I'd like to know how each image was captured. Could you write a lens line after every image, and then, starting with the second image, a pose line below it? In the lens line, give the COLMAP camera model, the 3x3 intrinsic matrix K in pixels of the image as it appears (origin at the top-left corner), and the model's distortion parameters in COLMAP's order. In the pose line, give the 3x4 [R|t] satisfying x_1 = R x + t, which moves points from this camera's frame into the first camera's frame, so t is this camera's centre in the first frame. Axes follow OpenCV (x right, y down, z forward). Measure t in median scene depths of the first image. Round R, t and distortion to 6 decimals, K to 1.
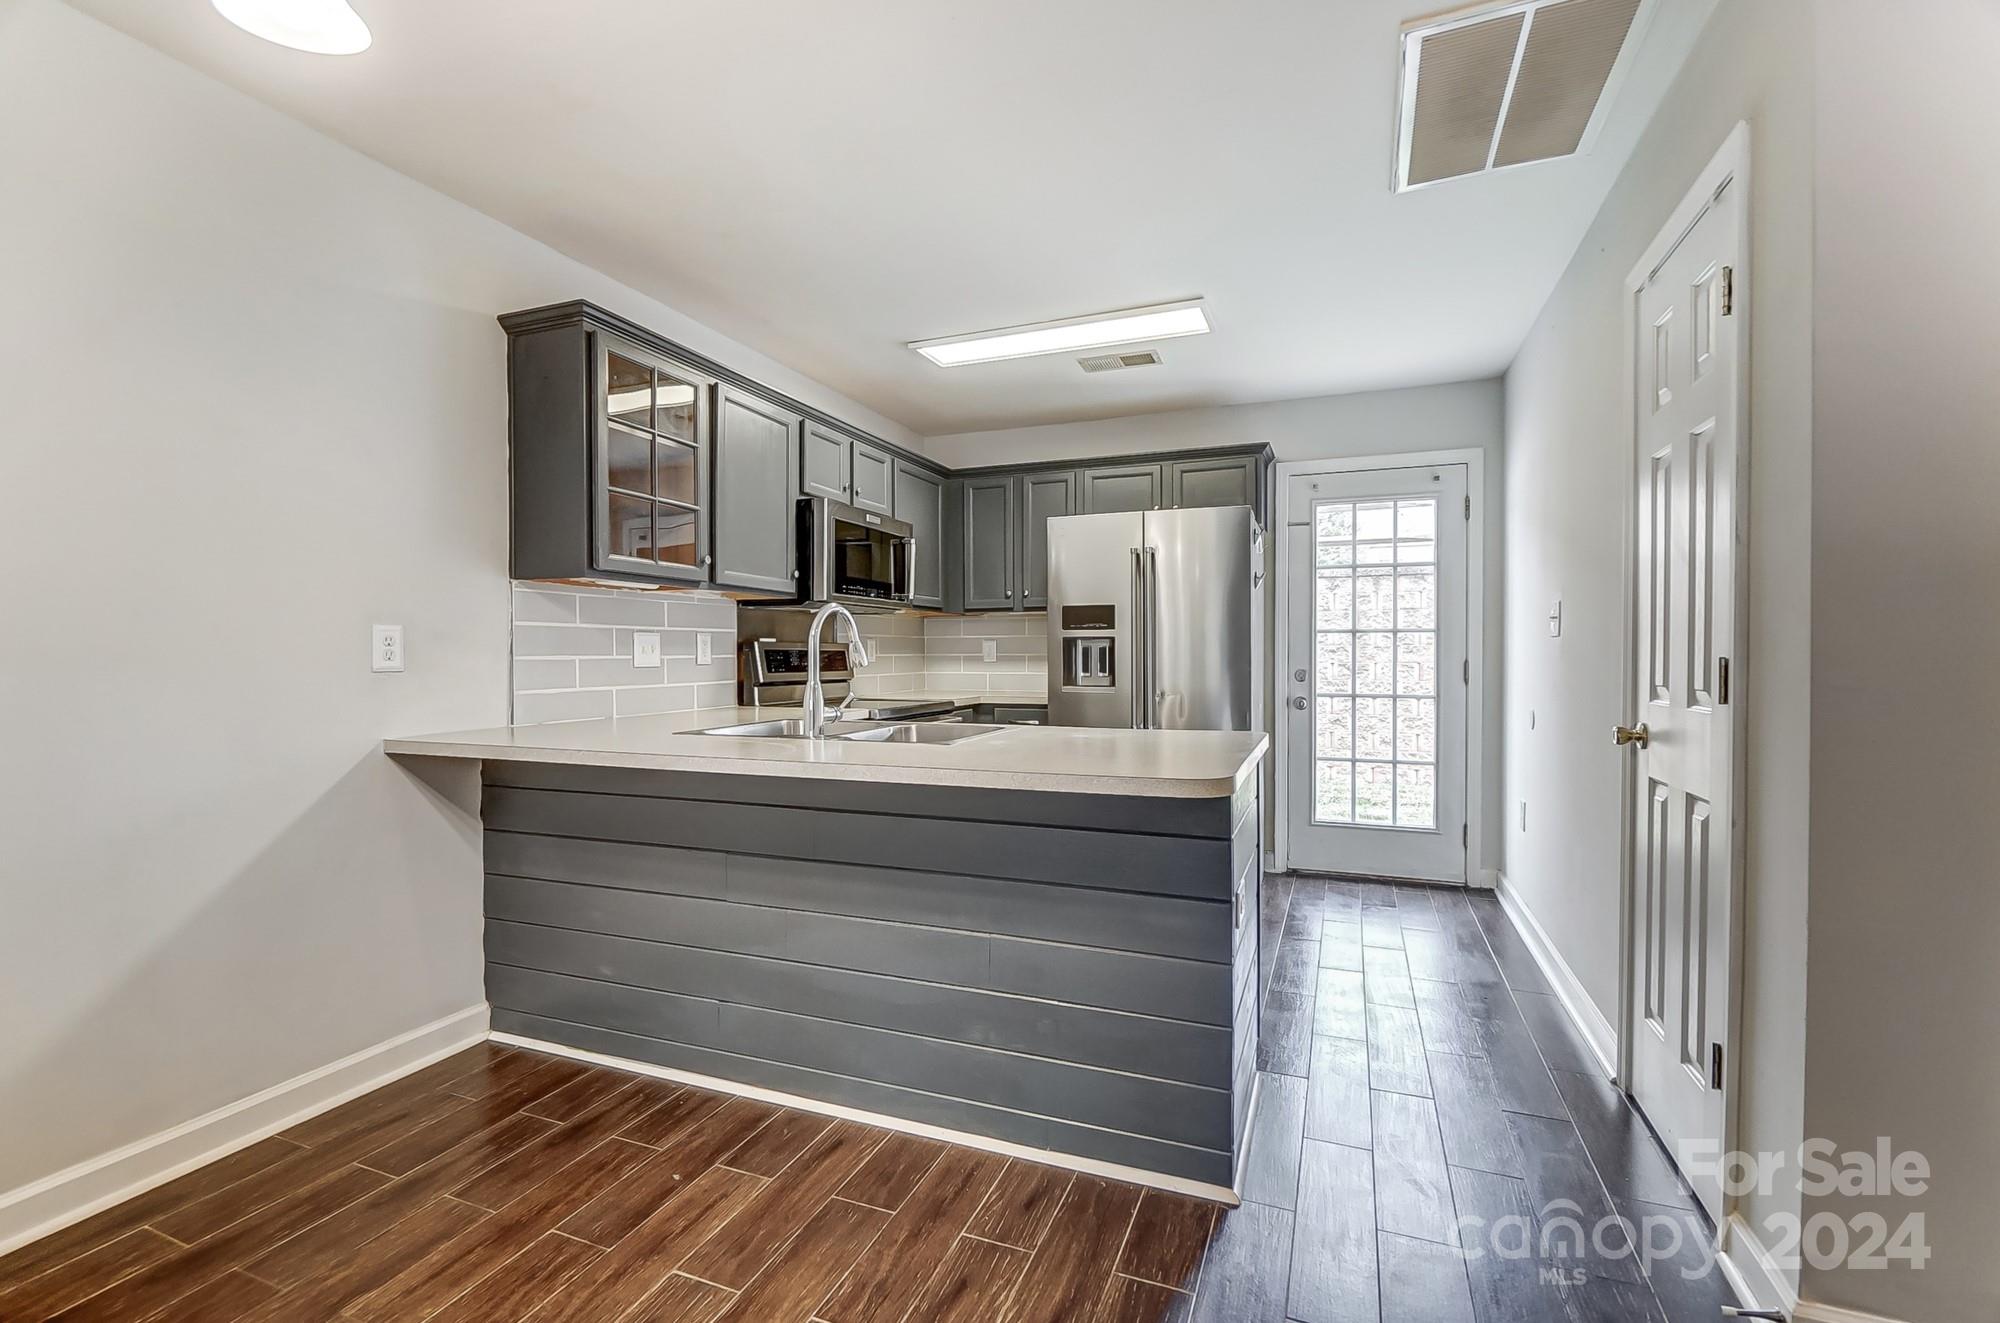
lens RADIAL K [[883.0, 0, 999.7], [0, 883.0, 658.3], [0, 0, 1]] dist [-0.028613, 0.005437]
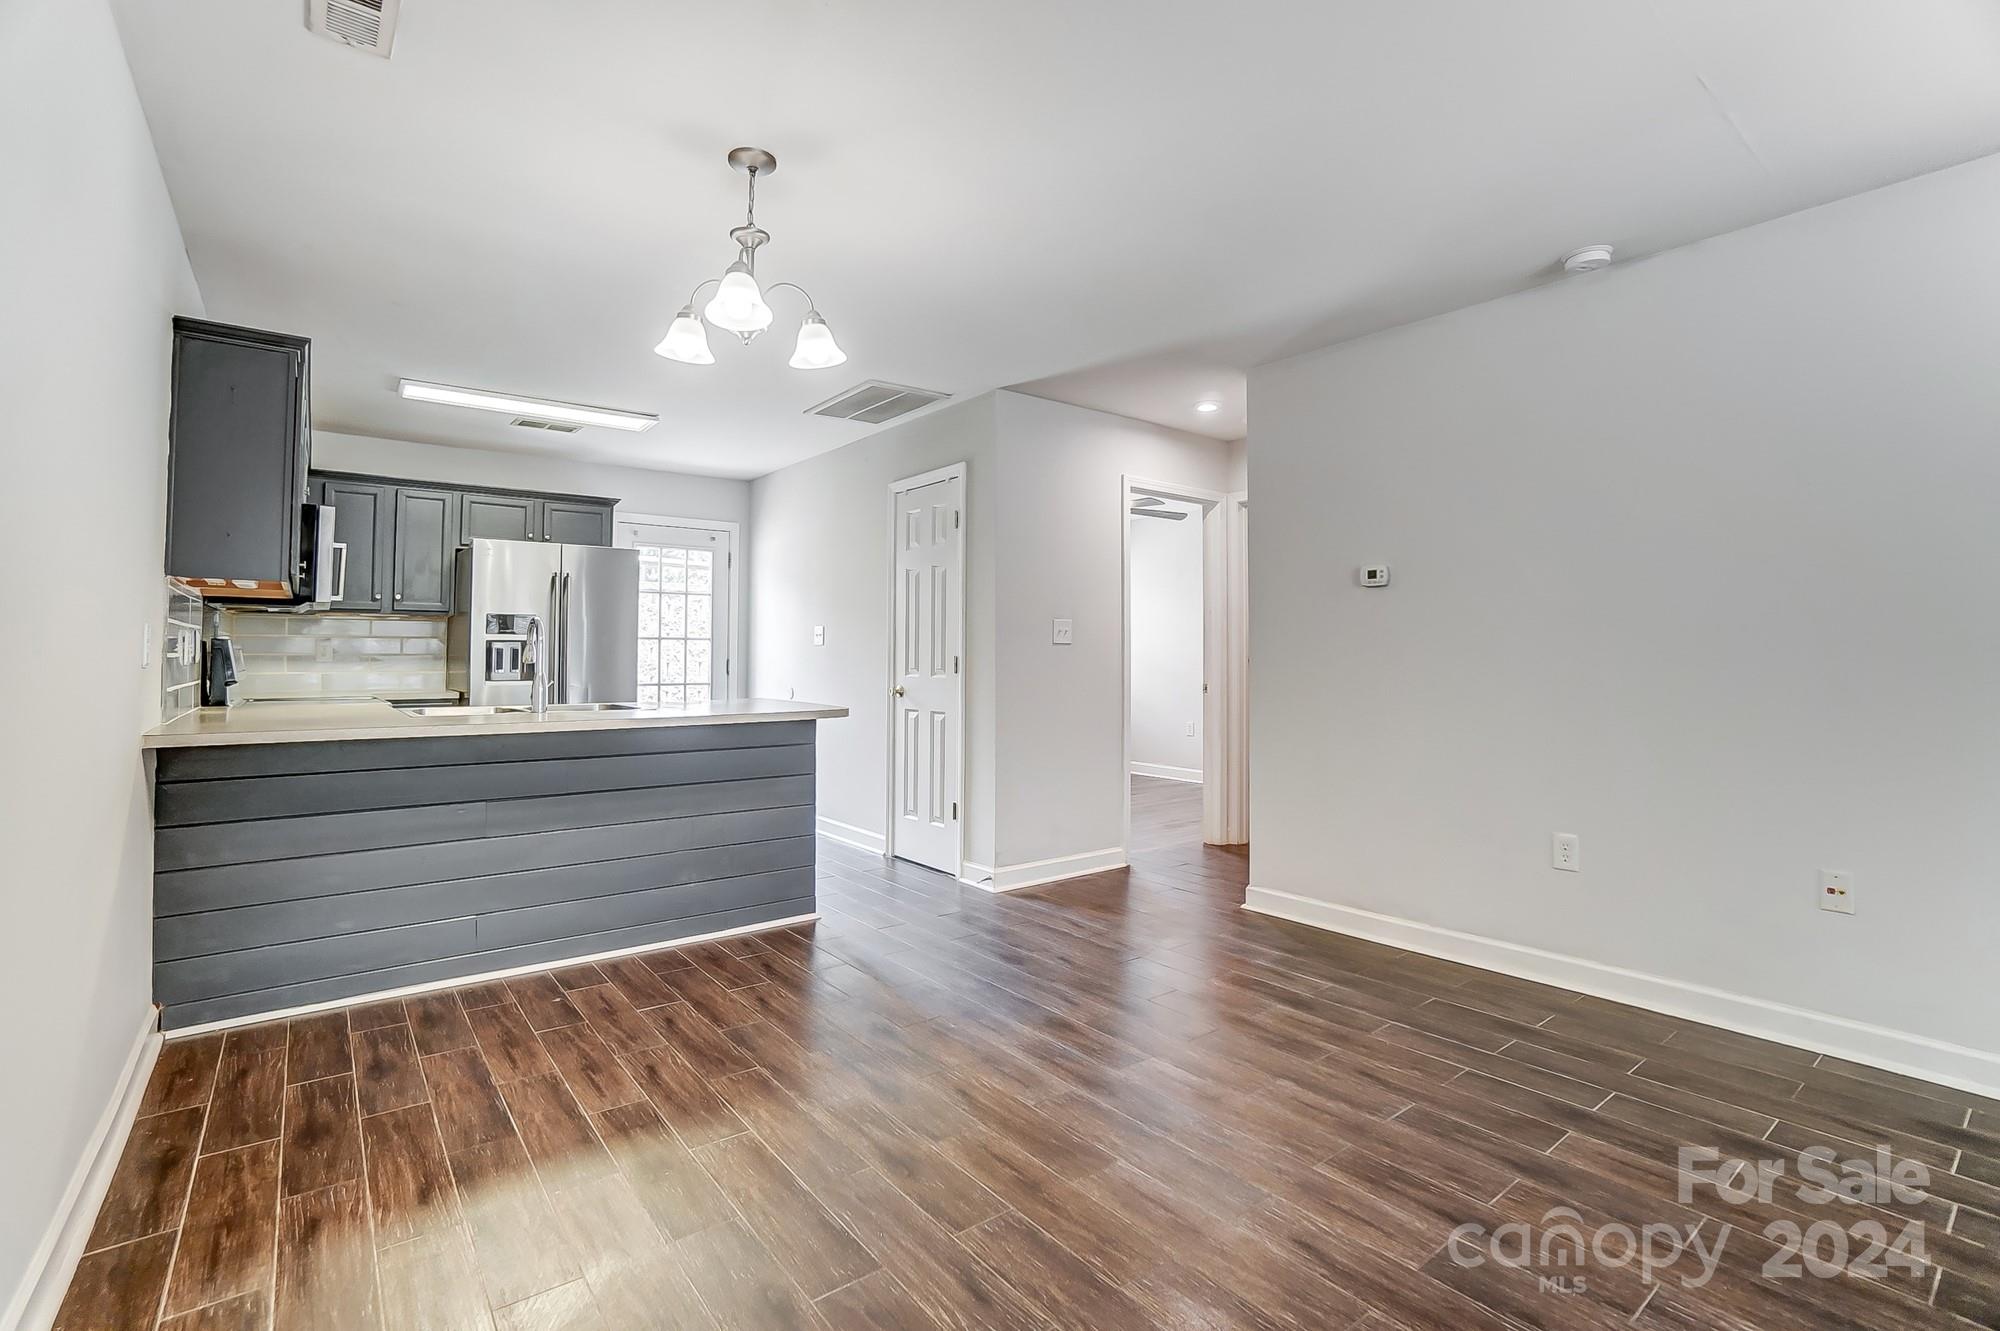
lens RADIAL K [[883.0, 0, 990.1], [0, 883.0, 639.8], [0, 0, 1]] dist [-0.028613, 0.005437]
pose [[0.511784, 0.016577, 0.858954, -0.606095], [0.004404, 0.999750, -0.021919, 0.005088], [-0.859103, 0.015001, 0.511583, -0.197570]]
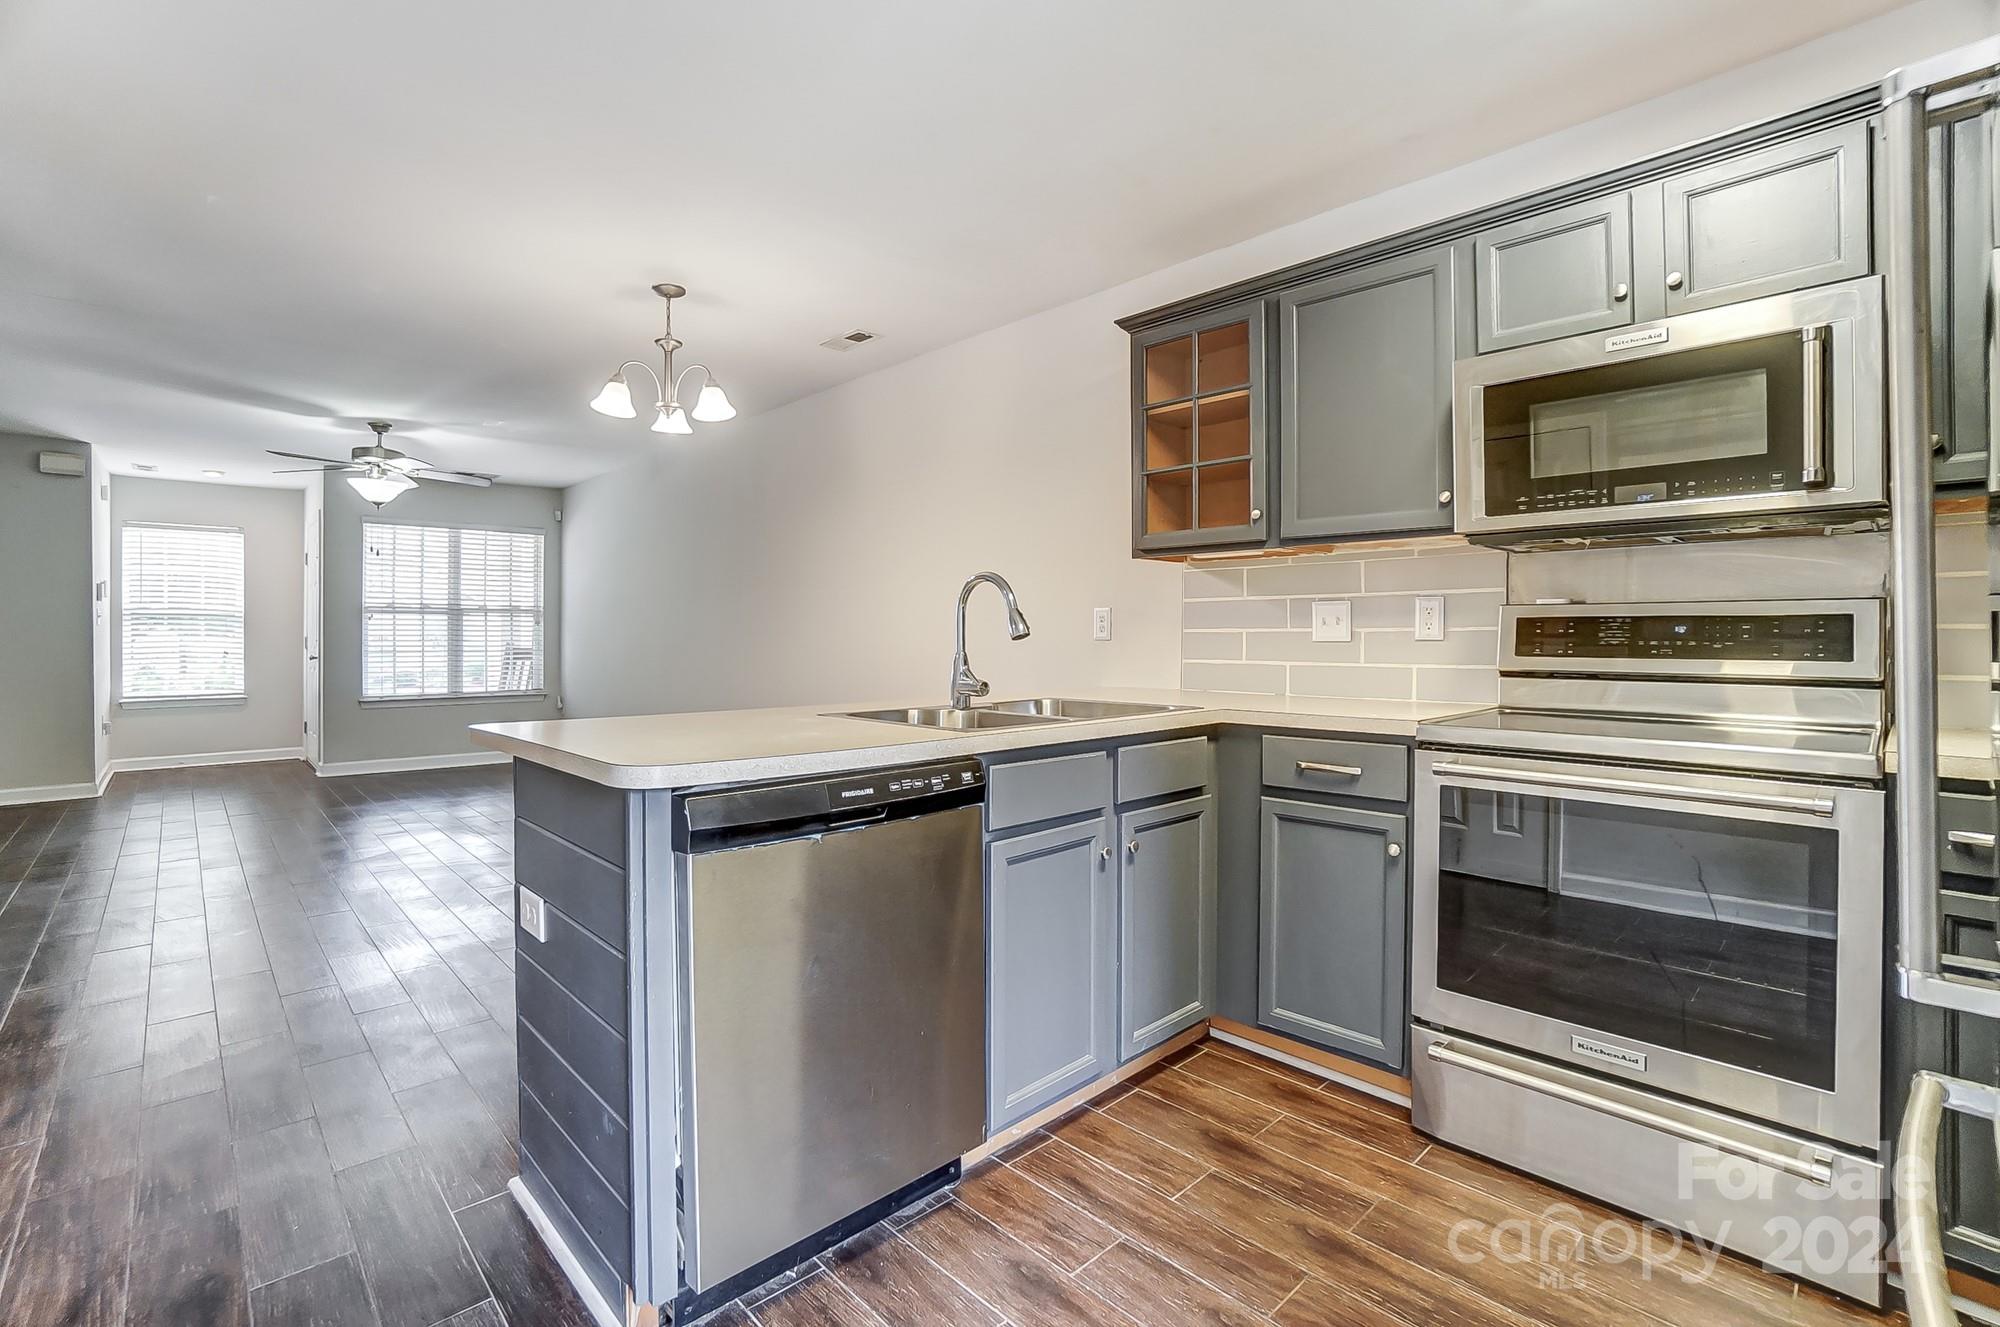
lens RADIAL K [[883.0, 0, 1042.6], [0, 883.0, 633.3], [0, 0, 1]] dist [-0.028613, 0.005437]
pose [[-0.406008, 0.005012, -0.913856, 0.396467], [-0.000859, 0.999982, 0.005866, -0.002373], [0.913869, 0.003167, -0.405996, 0.873929]]
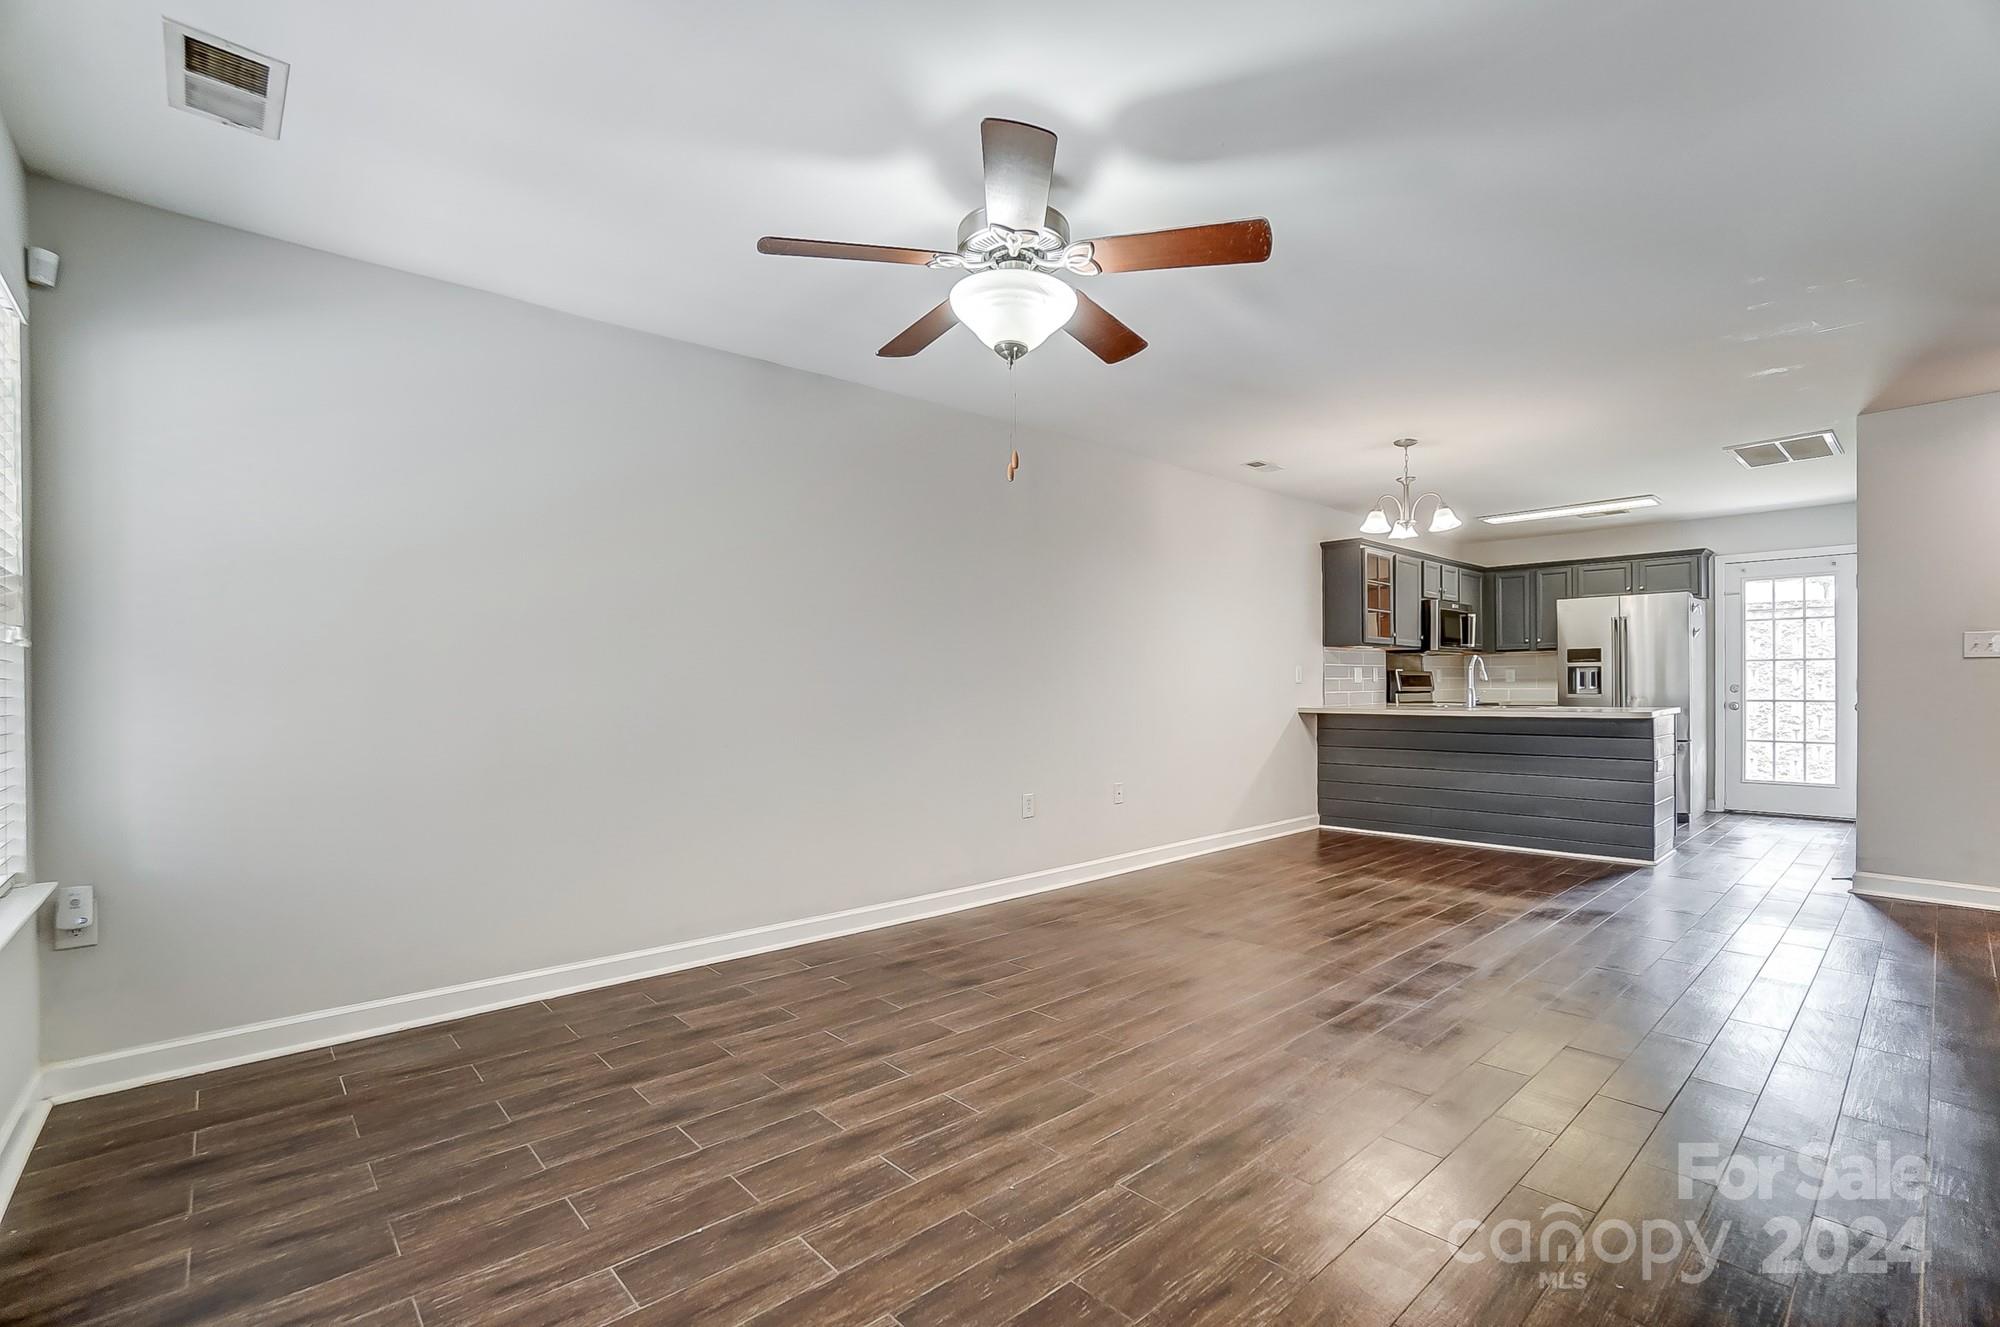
lens RADIAL K [[883.0, 0, 1036.9], [0, 883.0, 697.4], [0, 0, 1]] dist [-0.028613, 0.005437]
pose [[0.908593, -0.000114, -0.417682, -0.169174], [0.003868, 0.999959, 0.008143, 0.020582], [0.417664, -0.009014, 0.908557, -1.088728]]
